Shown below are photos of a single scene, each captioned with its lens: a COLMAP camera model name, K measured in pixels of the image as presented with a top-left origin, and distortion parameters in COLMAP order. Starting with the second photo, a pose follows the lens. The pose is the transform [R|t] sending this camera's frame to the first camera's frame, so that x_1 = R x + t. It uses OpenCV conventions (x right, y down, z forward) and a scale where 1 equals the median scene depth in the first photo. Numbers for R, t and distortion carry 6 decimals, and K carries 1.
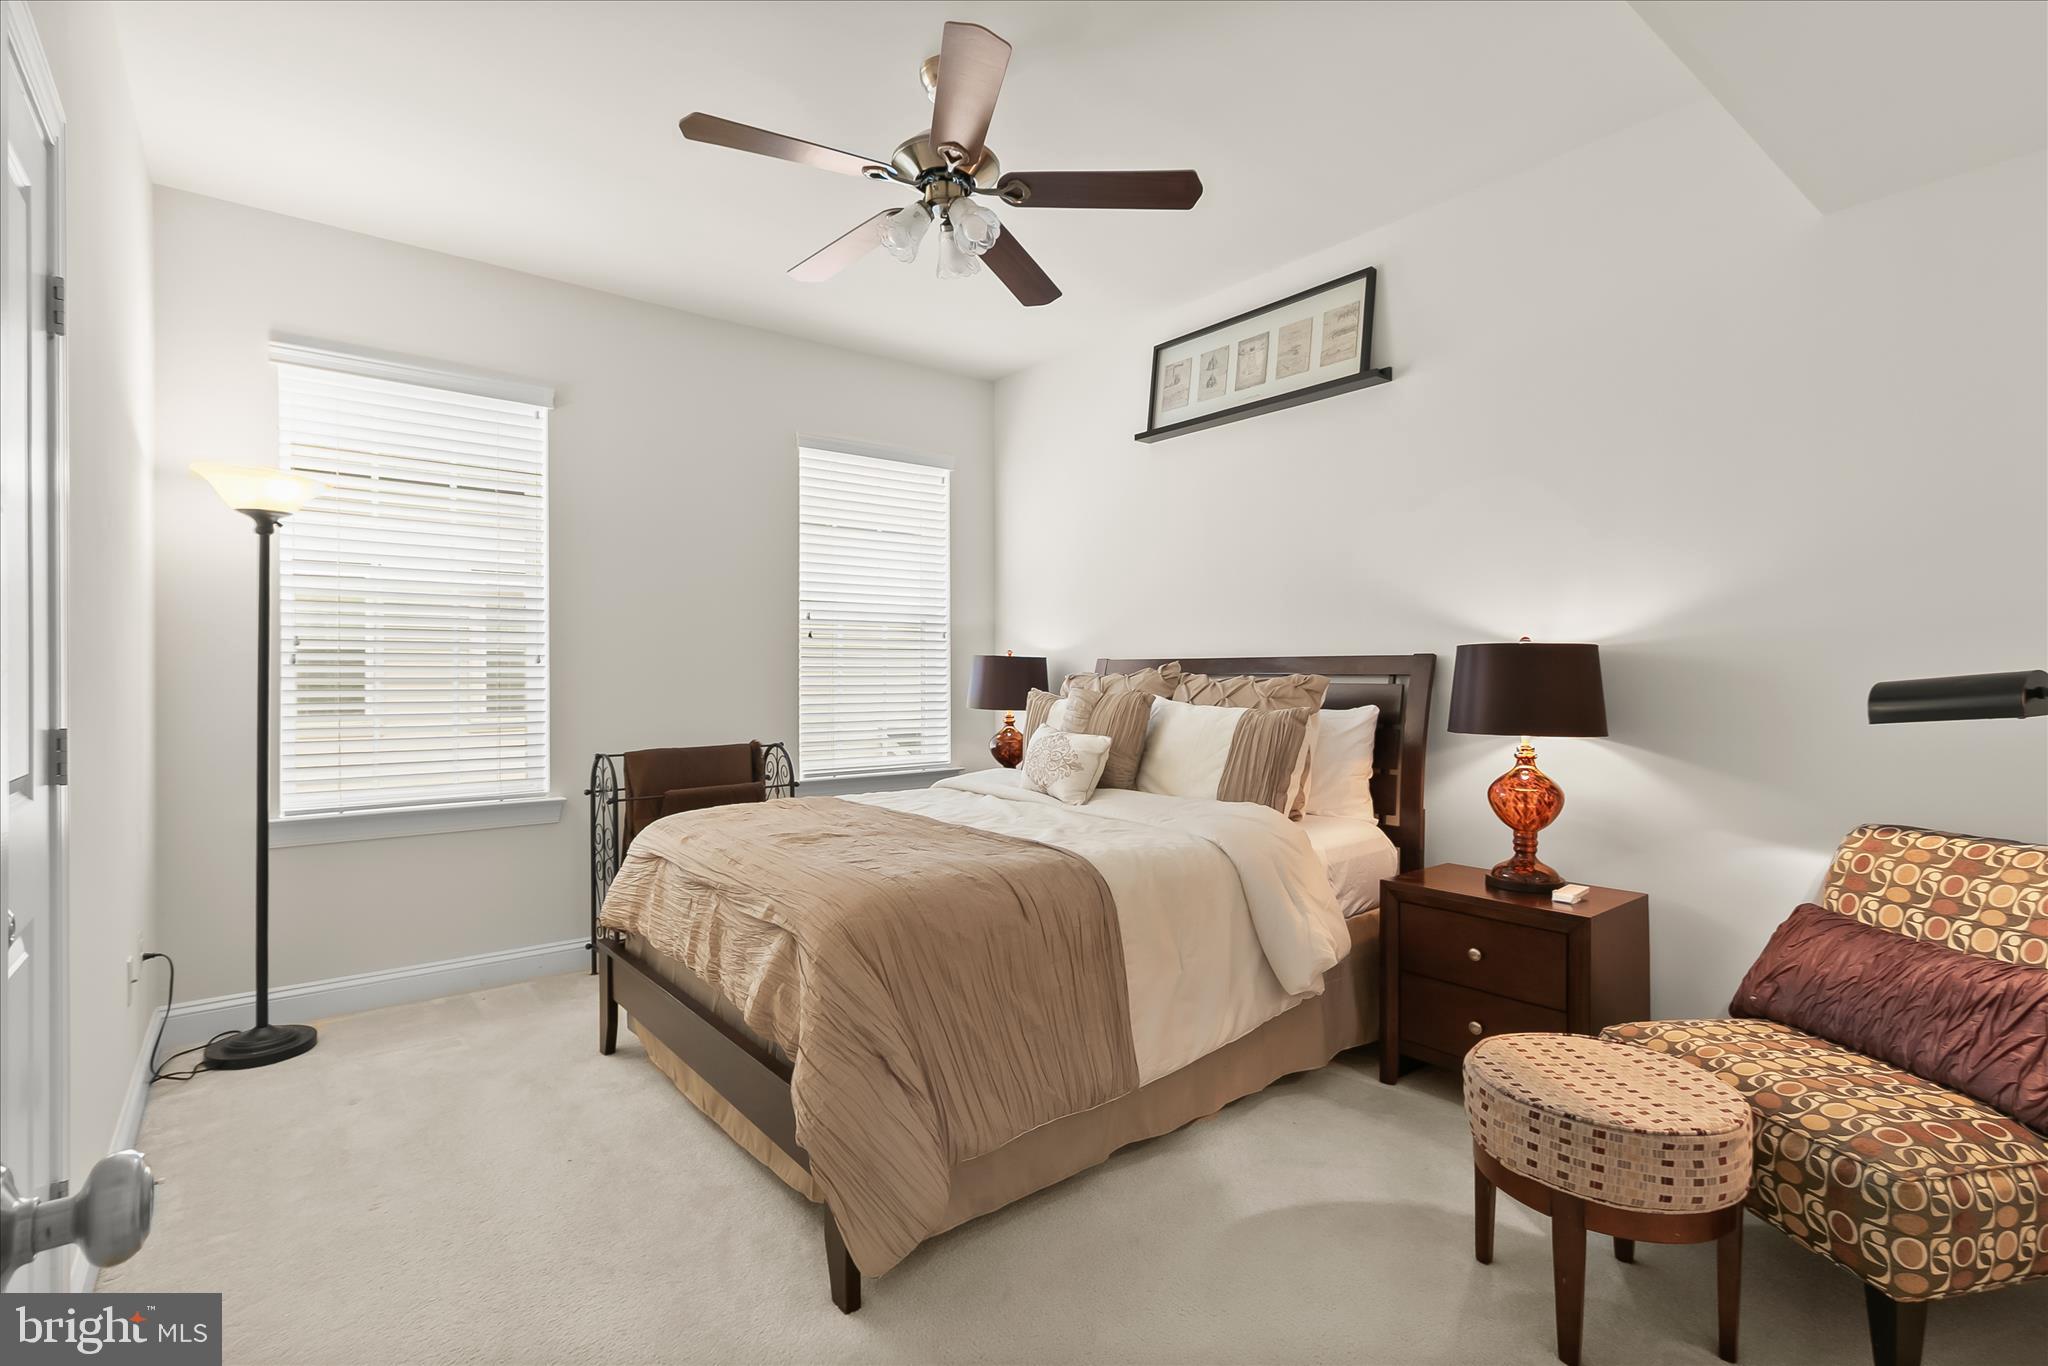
lens RADIAL K [[951.9, 0, 1016.5], [0, 951.9, 678.7], [0, 0, 1]] dist [0.009833, -0.001224]
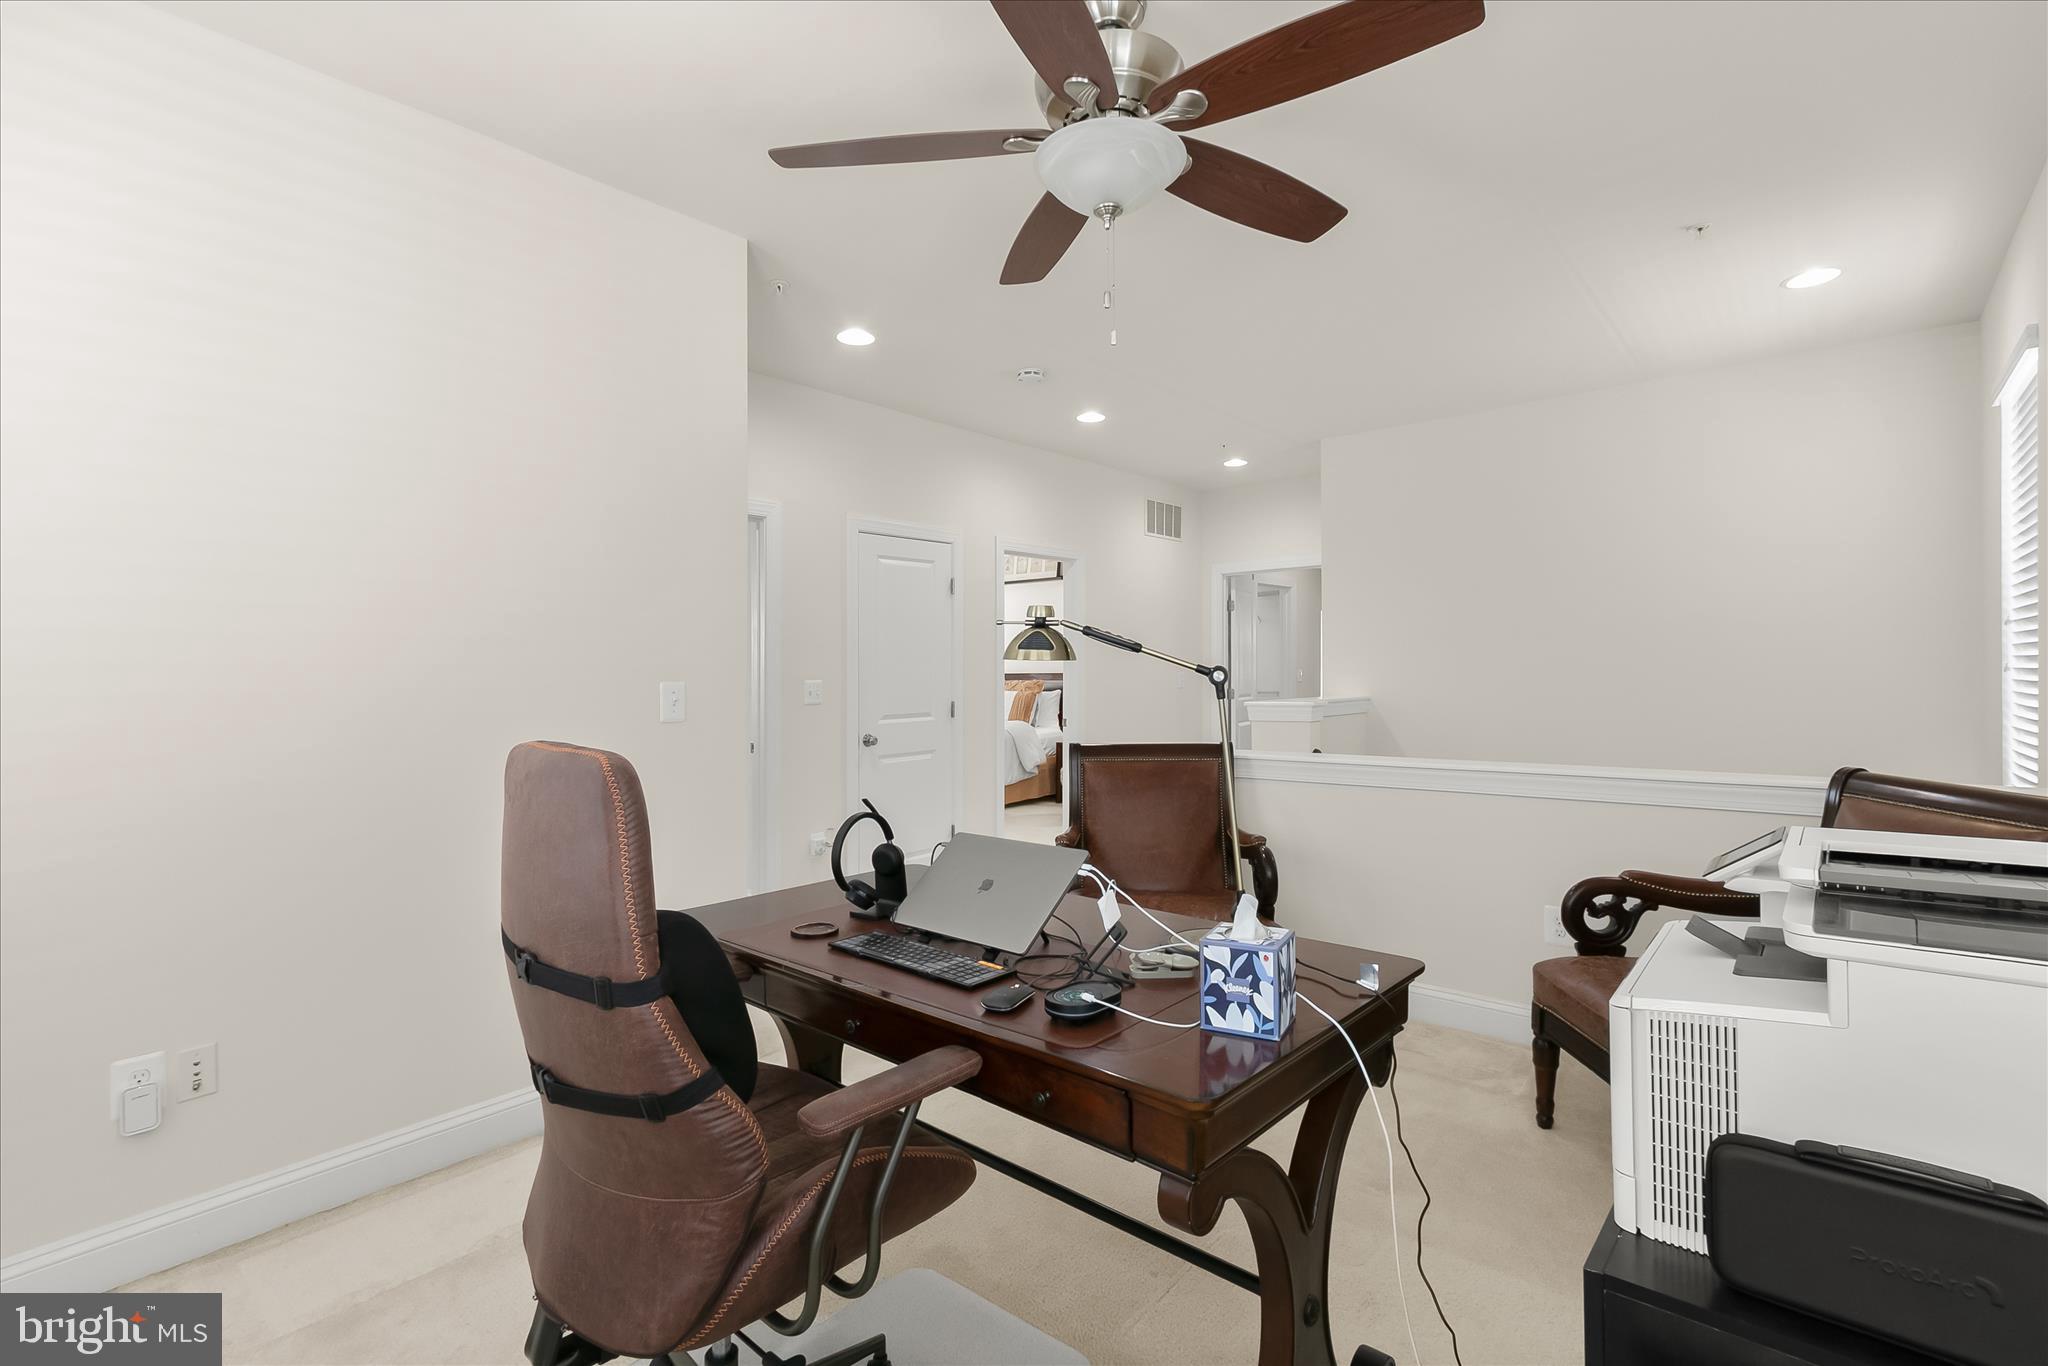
lens RADIAL K [[951.9, 0, 1019.9], [0, 951.9, 677.4], [0, 0, 1]] dist [0.009833, -0.001224]
pose [[0.982242, -0.001335, 0.187615, -0.332336], [0.002671, 0.999973, -0.006865, 0.008830], [-0.187601, 0.007245, 0.982219, -2.045420]]
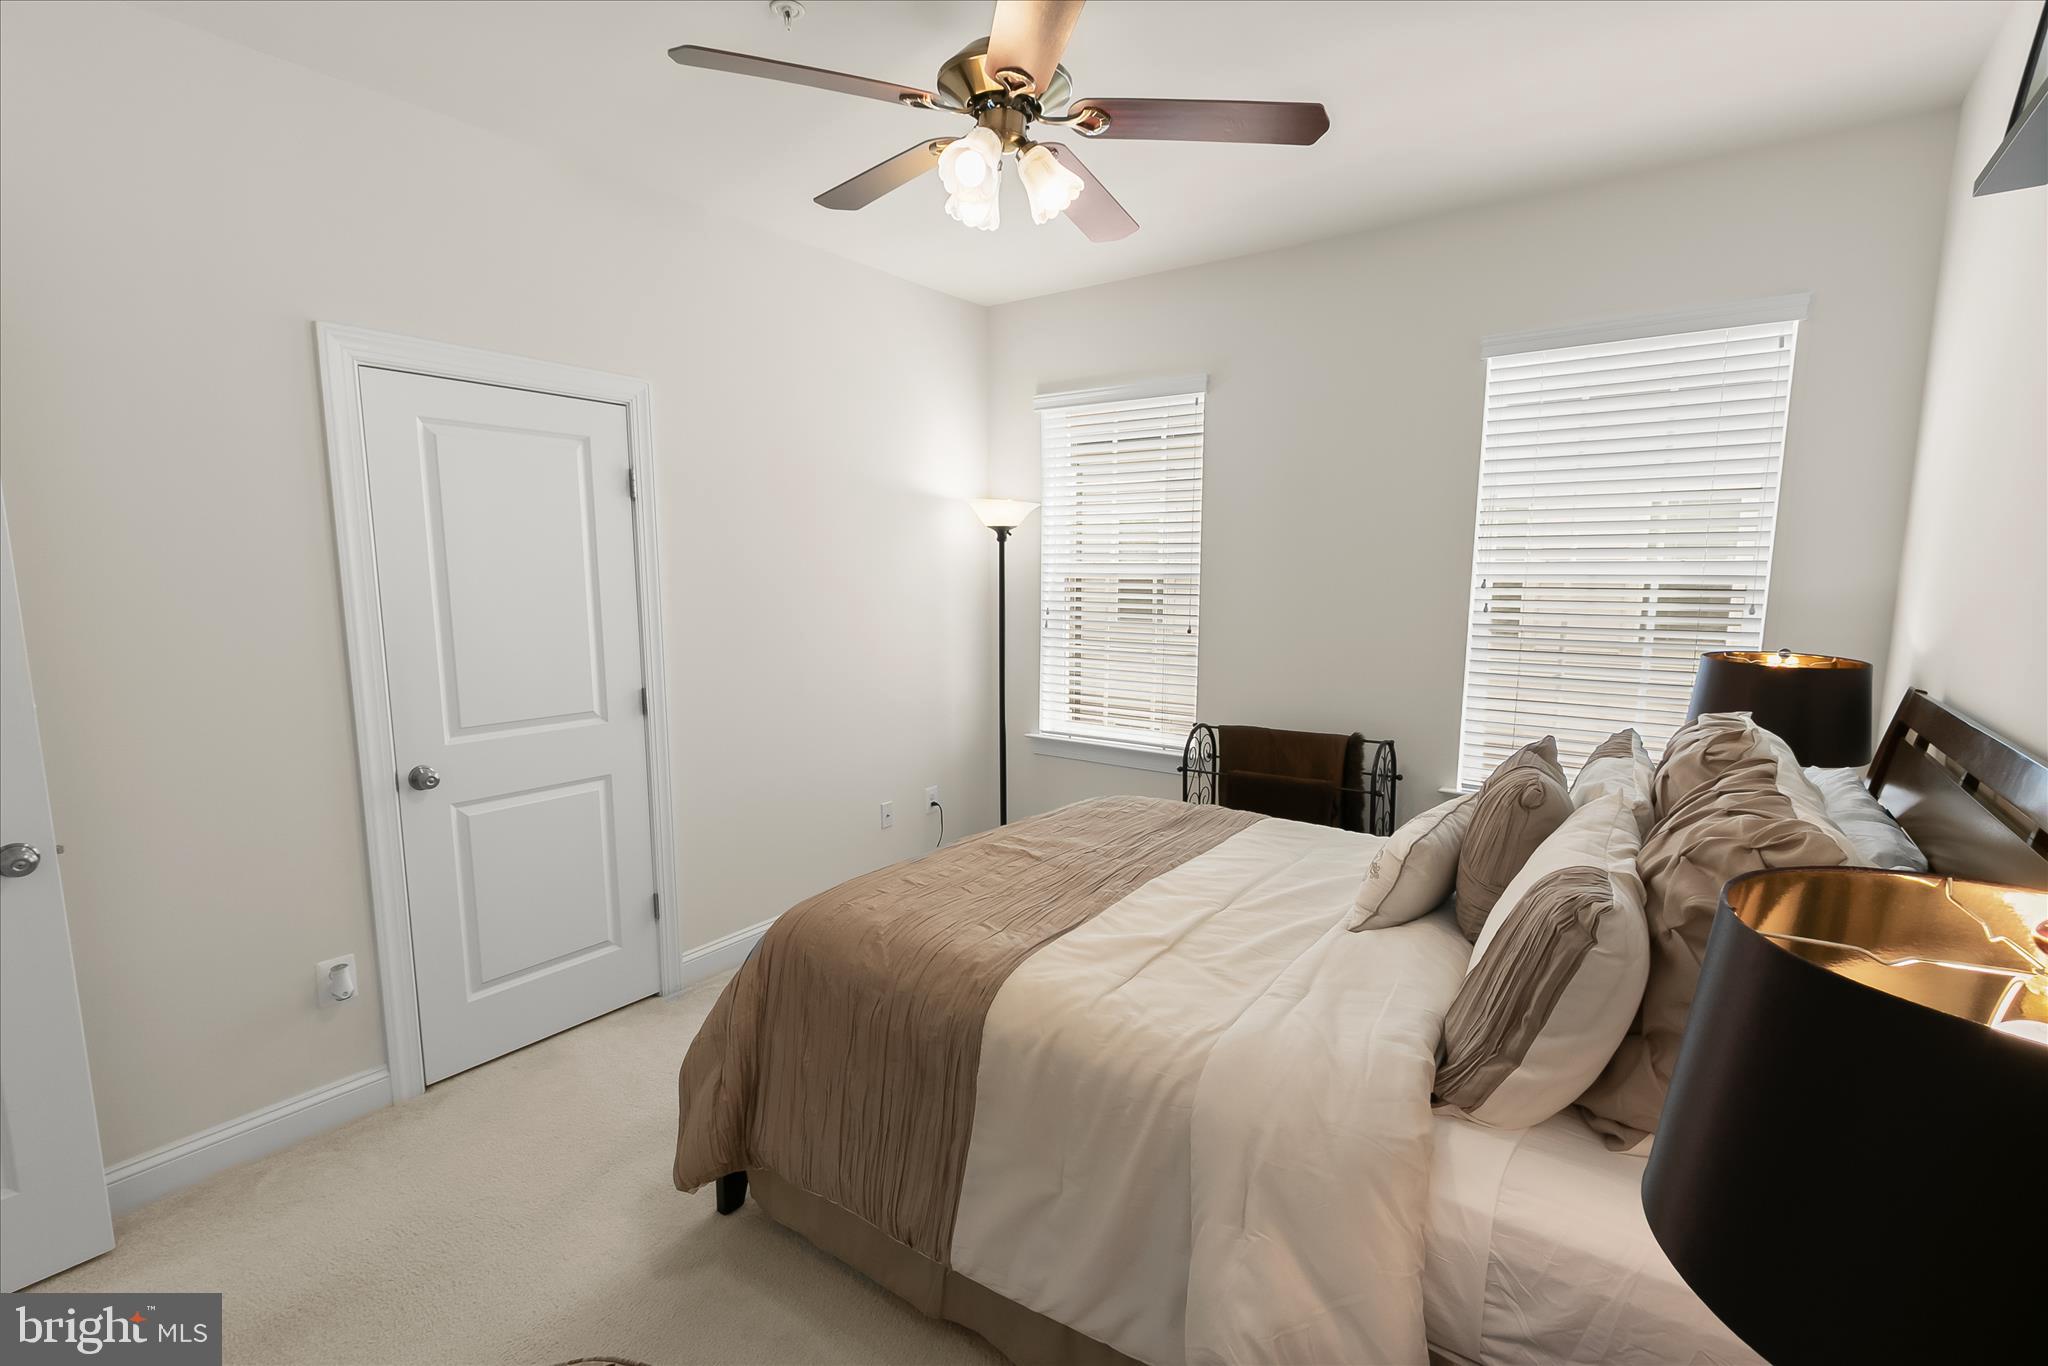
lens RADIAL K [[951.9, 0, 1018.1], [0, 951.9, 690.6], [0, 0, 1]] dist [0.009833, -0.001224]
pose [[0.259382, 0.133621, -0.956486, 0.629842], [-0.002138, 0.990460, 0.137788, -0.124845], [0.965772, -0.033695, 0.257193, 0.637161]]
